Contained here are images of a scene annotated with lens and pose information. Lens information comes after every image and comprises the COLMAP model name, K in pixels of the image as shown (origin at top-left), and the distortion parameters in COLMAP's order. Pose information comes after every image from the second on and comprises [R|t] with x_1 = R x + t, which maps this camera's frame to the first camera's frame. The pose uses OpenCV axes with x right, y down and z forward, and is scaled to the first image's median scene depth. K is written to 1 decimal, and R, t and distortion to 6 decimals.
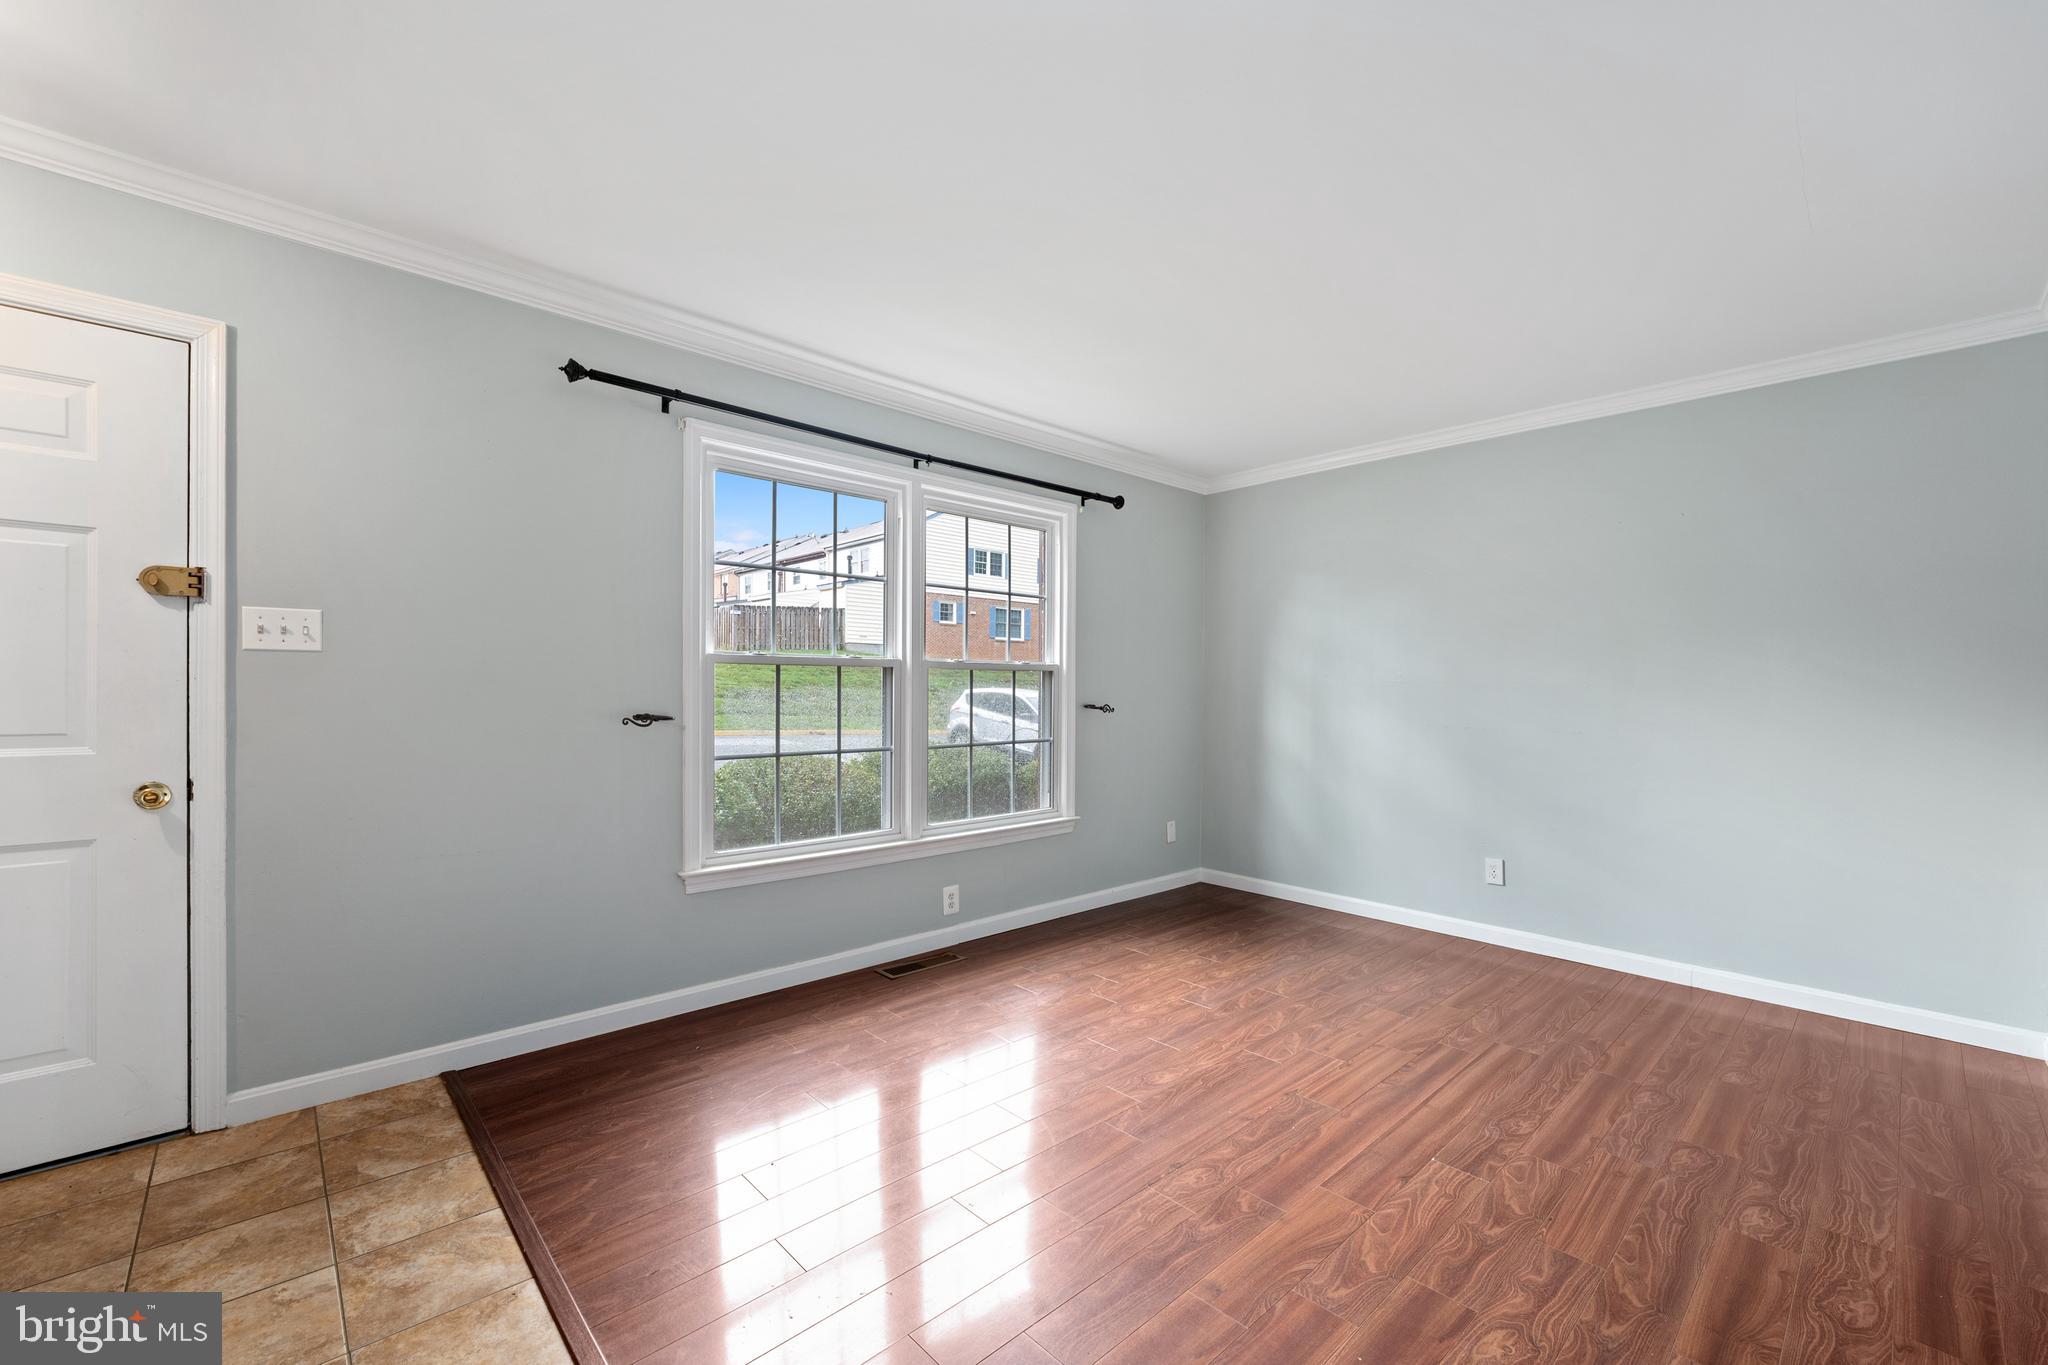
lens RADIAL K [[856.6, 0, 1019.3], [0, 856.6, 693.5], [0, 0, 1]] dist [-0.021387, 0.001760]
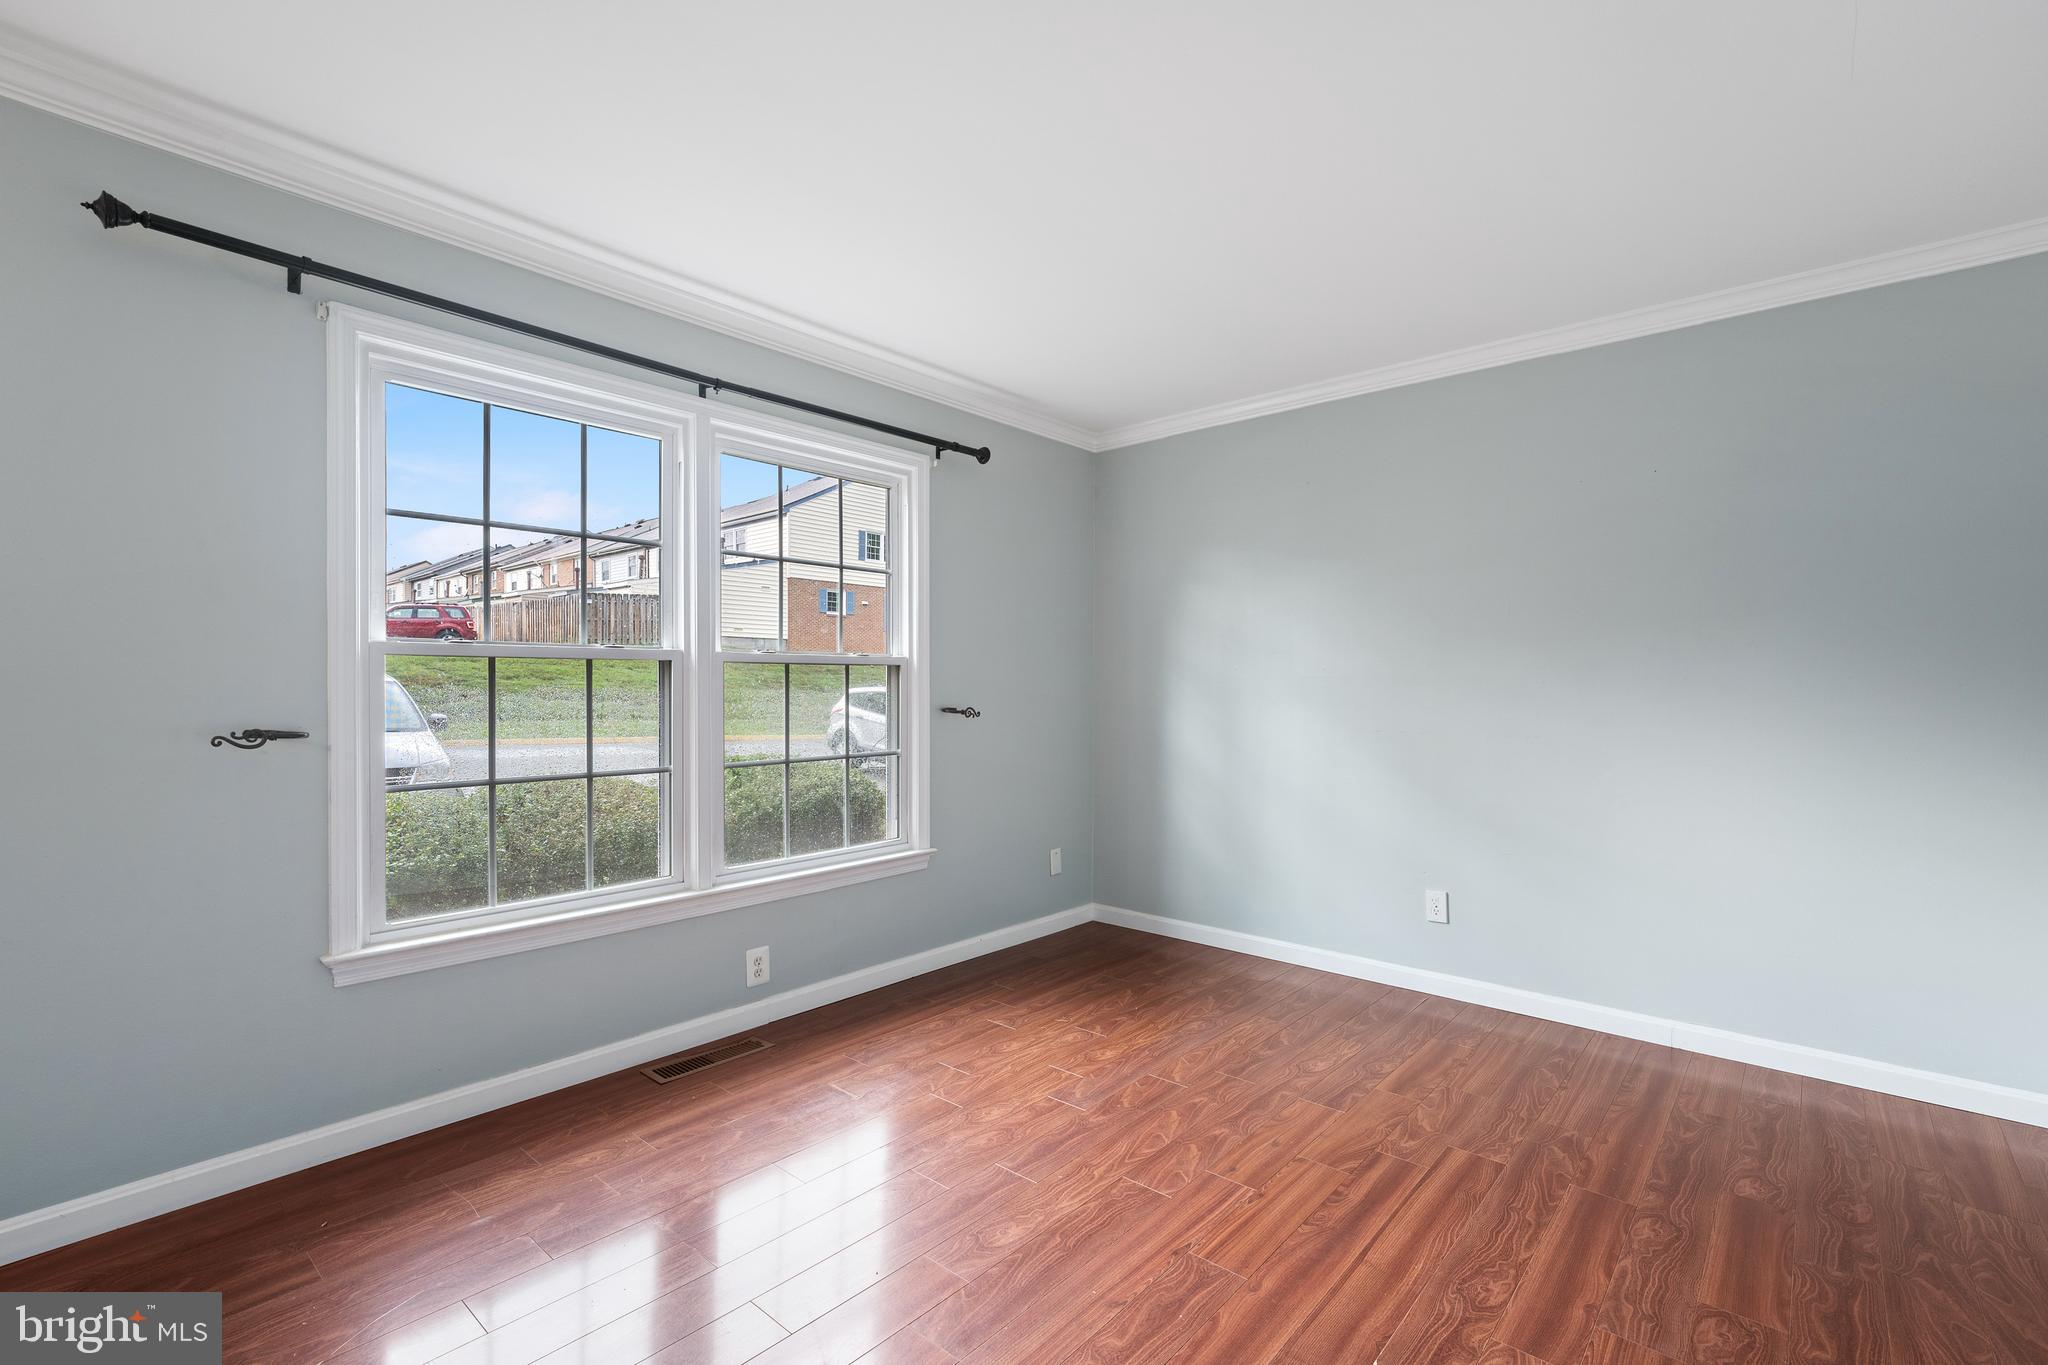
lens RADIAL K [[910.6, 0, 1020.3], [0, 910.6, 690.7], [0, 0, 1]] dist [-0.003682, -0.000947]
pose [[0.995355, -0.005825, 0.096097, 0.106961], [0.005902, 0.999982, -0.000513, -0.003394], [-0.096092, 0.001078, 0.995372, 0.235272]]
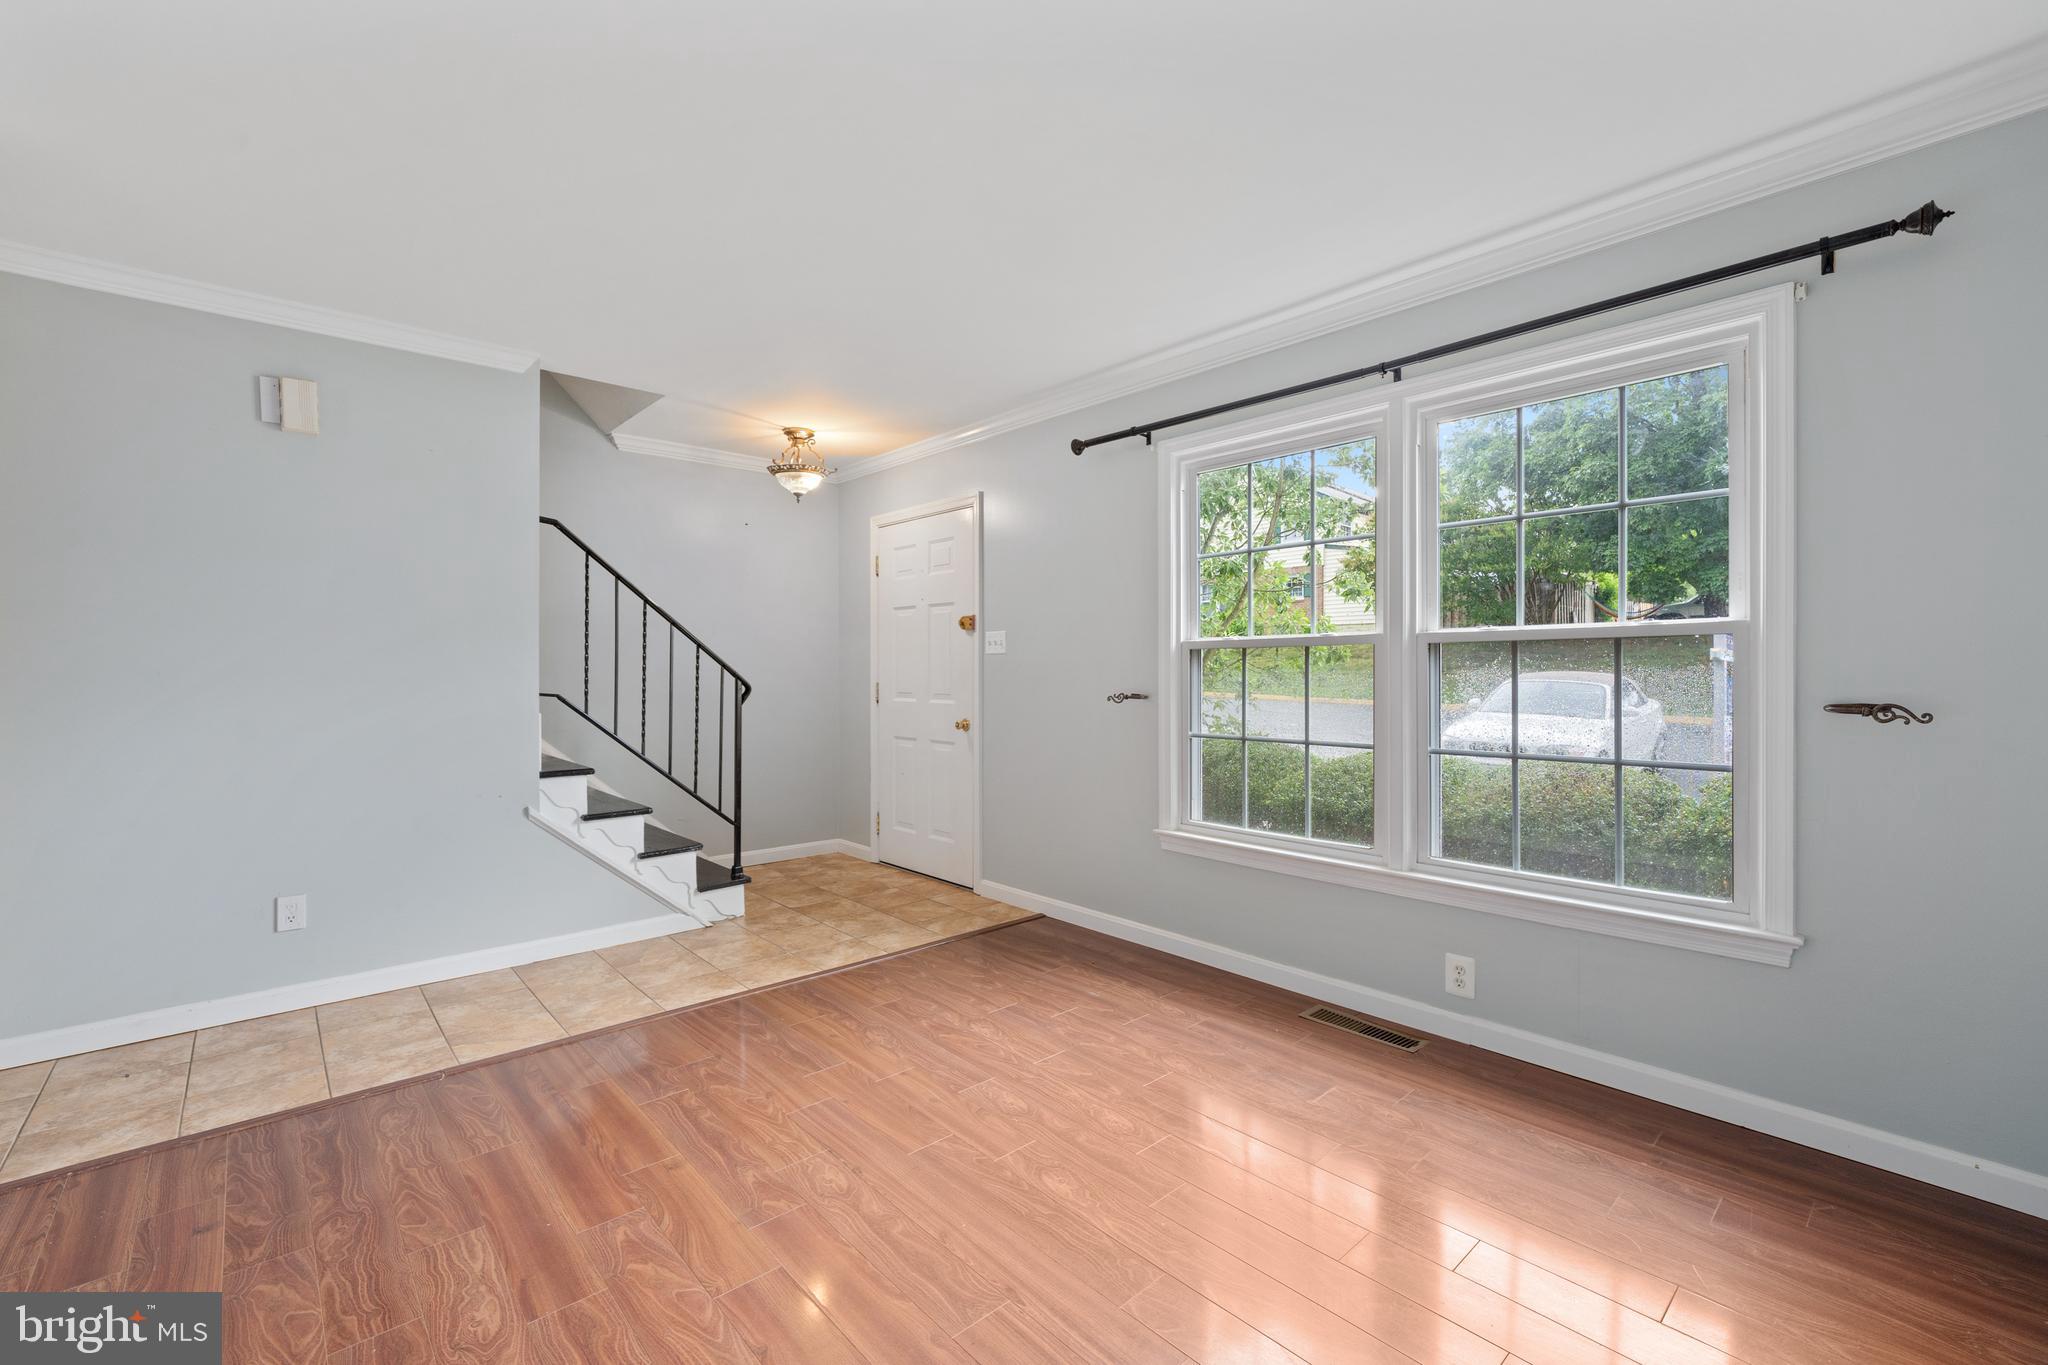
lens RADIAL K [[910.6, 0, 1072.0], [0, 910.6, 670.3], [0, 0, 1]] dist [-0.003682, -0.000947]
pose [[-0.023926, -0.006135, -0.999695, 0.954801], [-0.000996, 0.999981, -0.006113, -0.001473], [0.999713, 0.000850, -0.023932, 1.002434]]
